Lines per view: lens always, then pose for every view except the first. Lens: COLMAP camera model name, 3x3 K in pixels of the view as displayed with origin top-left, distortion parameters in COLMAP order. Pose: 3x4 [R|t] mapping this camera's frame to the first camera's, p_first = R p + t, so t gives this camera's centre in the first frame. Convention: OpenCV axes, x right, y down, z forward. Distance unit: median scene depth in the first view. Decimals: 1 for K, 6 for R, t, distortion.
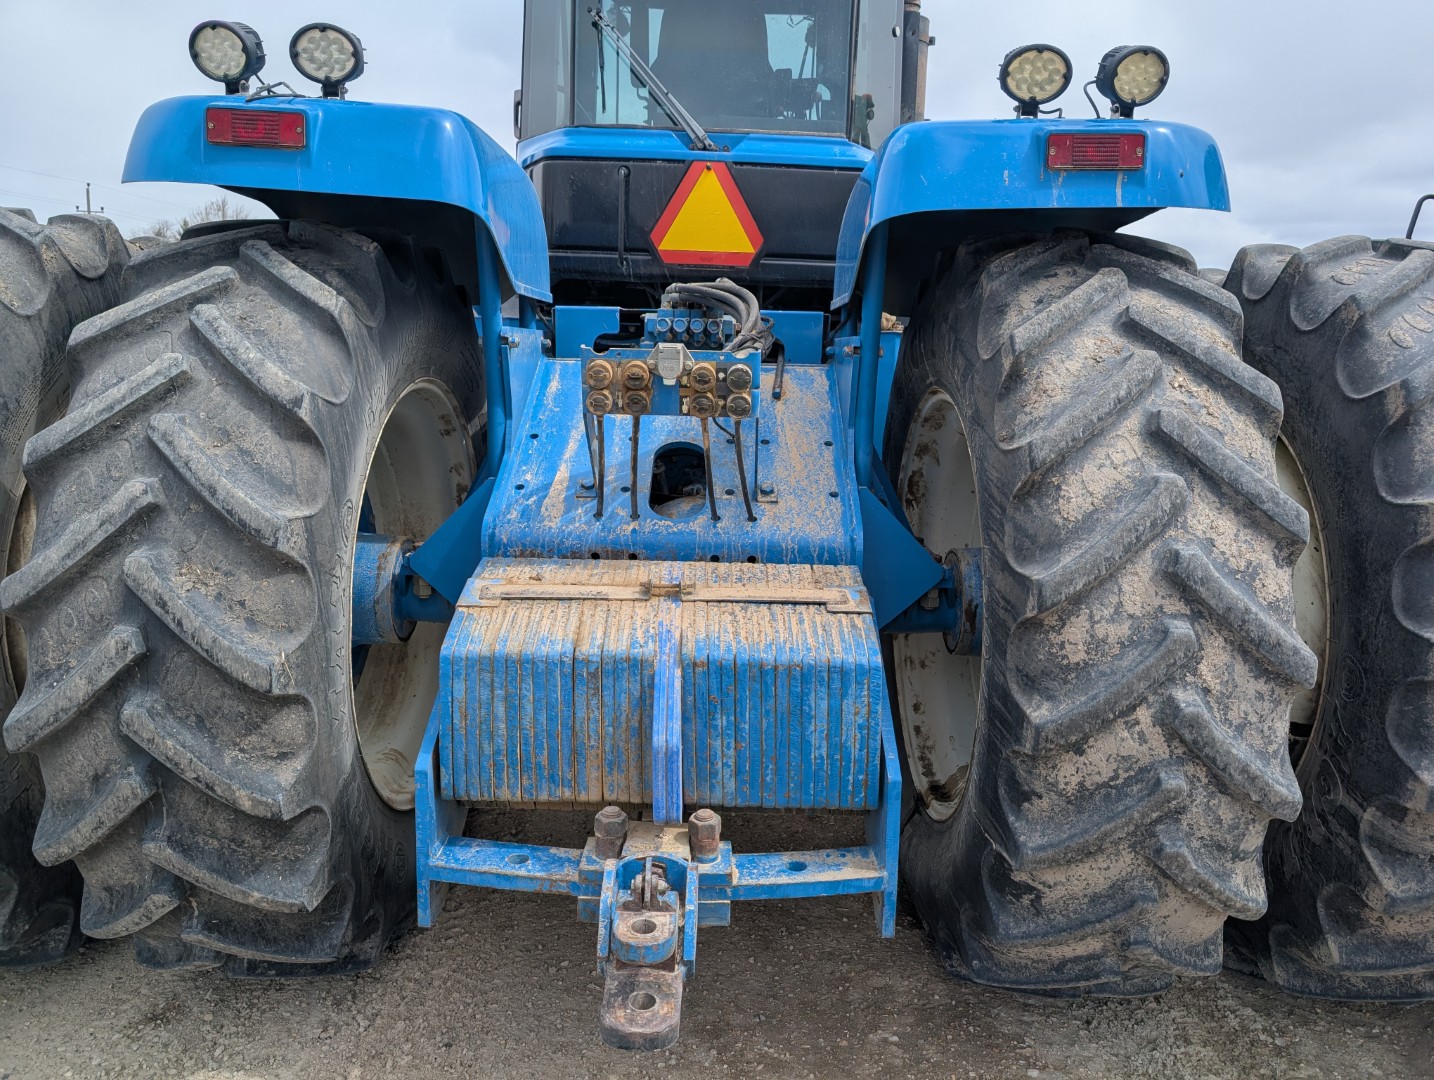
lens RADIAL K [[981.7, 0, 731.9], [0, 981.7, 507.2], [0, 0, 1]] dist [0.014263, -0.006759]
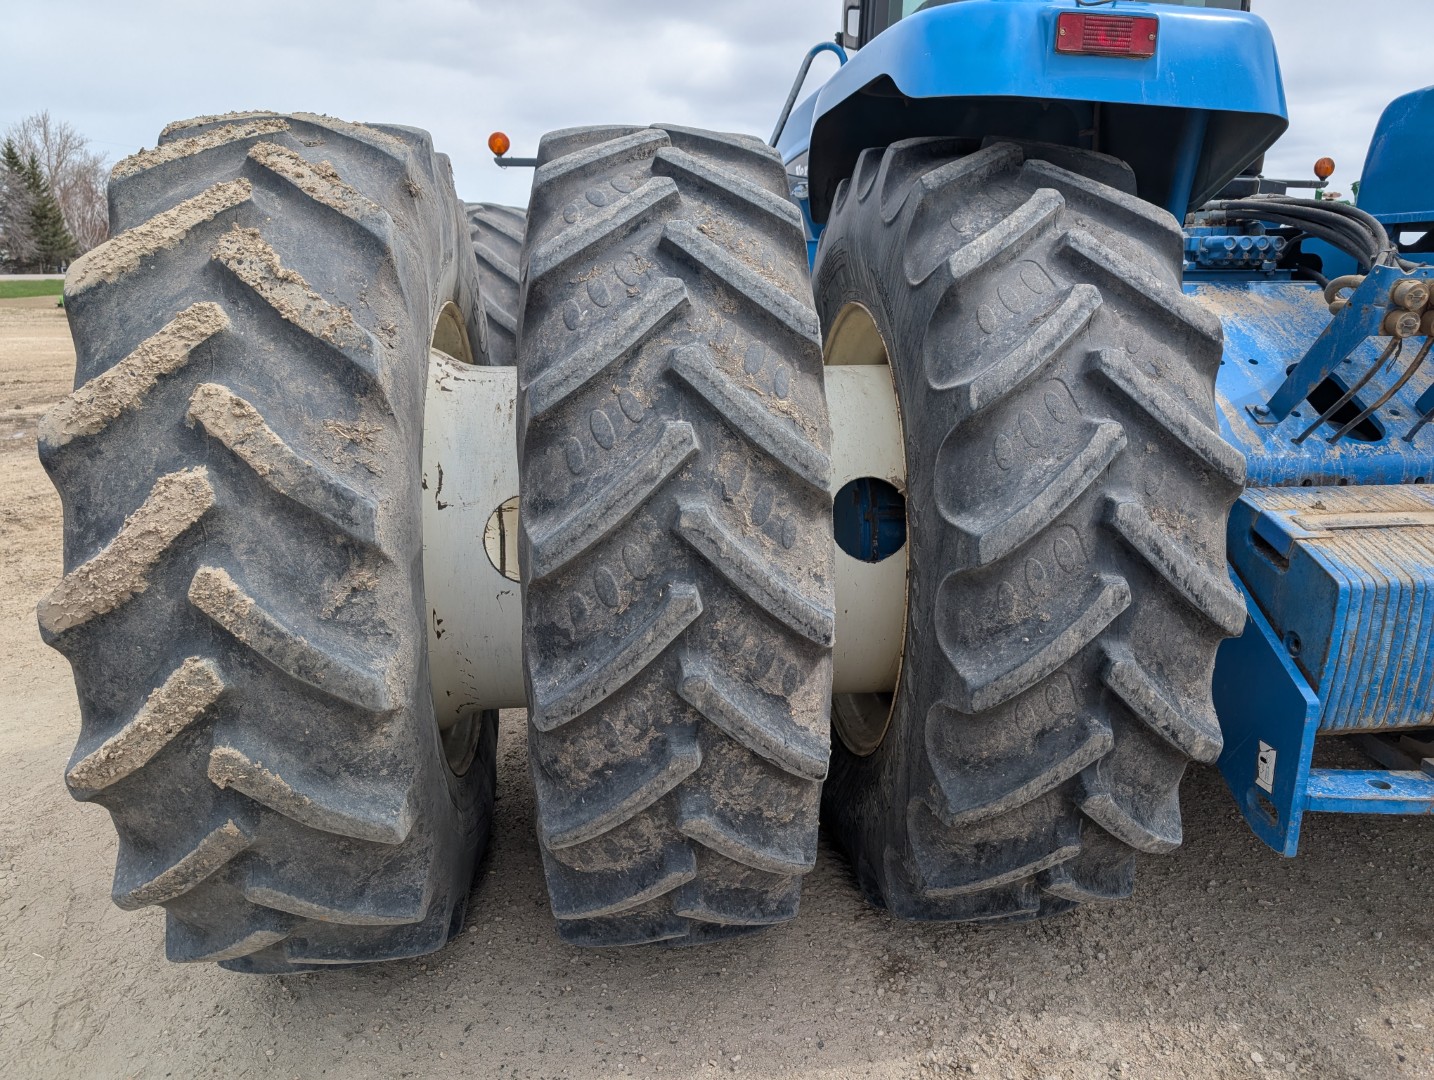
lens RADIAL K [[981.7, 0, 731.9], [0, 981.7, 507.2], [0, 0, 1]] dist [0.014263, -0.006759]
pose [[0.992587, -0.046073, 0.112466, -1.058882], [0.037310, 0.996191, 0.078815, -0.032866], [-0.115669, -0.074034, 0.990525, 0.102635]]
